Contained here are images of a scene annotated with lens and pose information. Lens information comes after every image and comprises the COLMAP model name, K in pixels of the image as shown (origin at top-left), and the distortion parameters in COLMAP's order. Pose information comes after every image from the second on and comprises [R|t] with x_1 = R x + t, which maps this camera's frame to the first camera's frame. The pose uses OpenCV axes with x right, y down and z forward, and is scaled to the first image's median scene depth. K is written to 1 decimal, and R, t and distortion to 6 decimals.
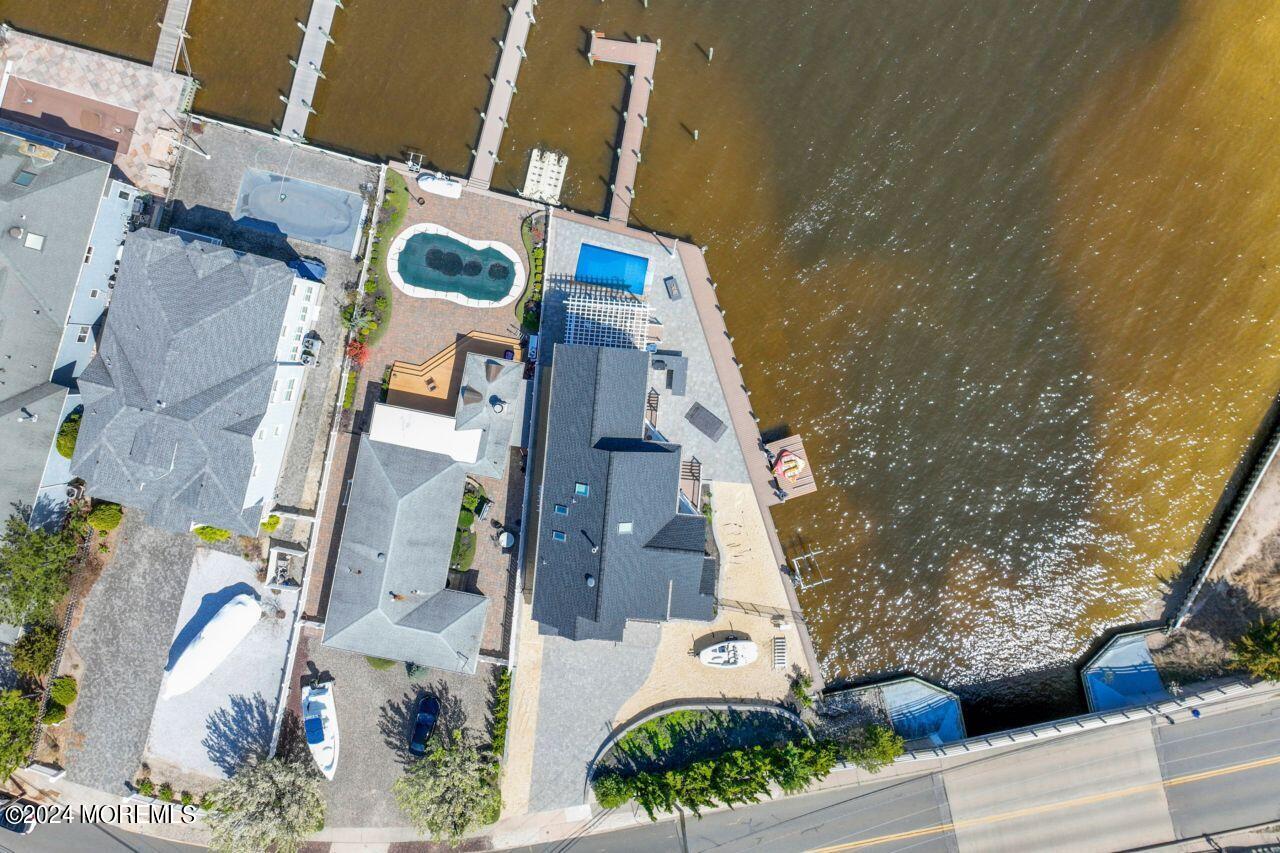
lens RADIAL K [[601.0, 0, 645.8], [0, 601.0, 415.1], [0, 0, 1]] dist [0.005354, 0.000213]
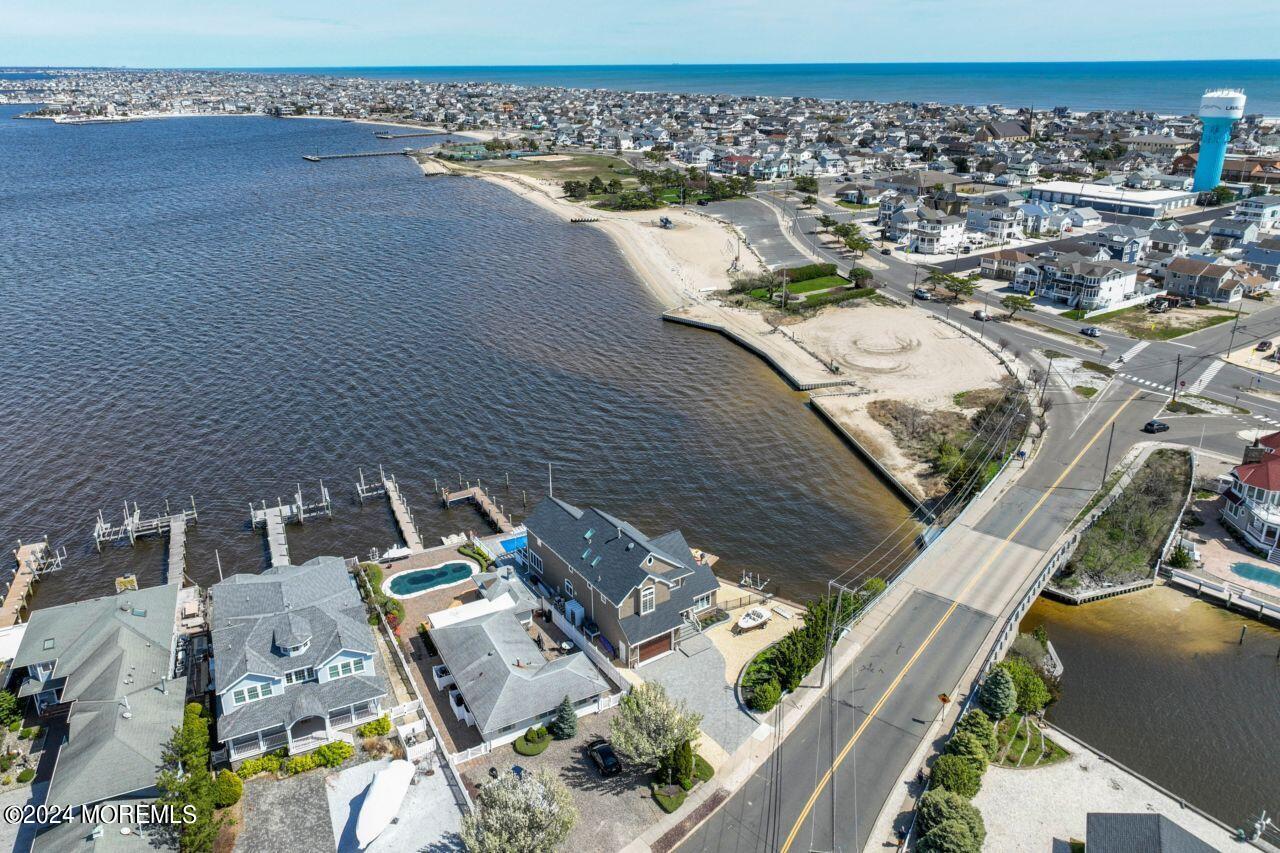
lens RADIAL K [[588.6, 0, 639.6], [0, 588.6, 424.7], [0, 0, 1]] dist [0.001183, 0.000094]
pose [[0.758705, -0.325654, 0.564196, -0.673109], [0.651432, 0.376480, -0.658711, 0.961505], [0.002103, 0.867302, 0.497778, -0.027185]]
